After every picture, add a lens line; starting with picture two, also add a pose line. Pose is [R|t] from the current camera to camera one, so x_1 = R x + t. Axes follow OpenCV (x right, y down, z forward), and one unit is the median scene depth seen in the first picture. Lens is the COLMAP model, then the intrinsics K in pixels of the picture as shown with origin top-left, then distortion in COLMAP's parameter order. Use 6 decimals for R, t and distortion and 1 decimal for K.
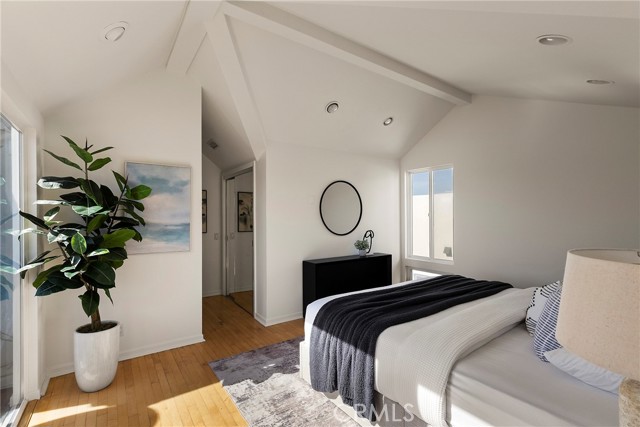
lens RADIAL K [[291.3, 0, 314.8], [0, 291.3, 216.5], [0, 0, 1]] dist [0.009948, 0.000189]
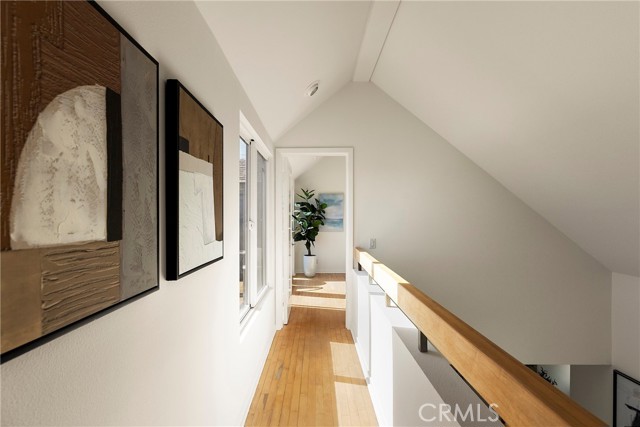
lens RADIAL K [[291.3, 0, 316.8], [0, 291.3, 216.5], [0, 0, 1]] dist [0.009948, 0.000189]
pose [[0.820564, 0.005278, -0.571530, 0.885270], [-0.003347, 0.999985, 0.004430, -0.004516], [0.571545, -0.001722, 0.820569, -1.225664]]
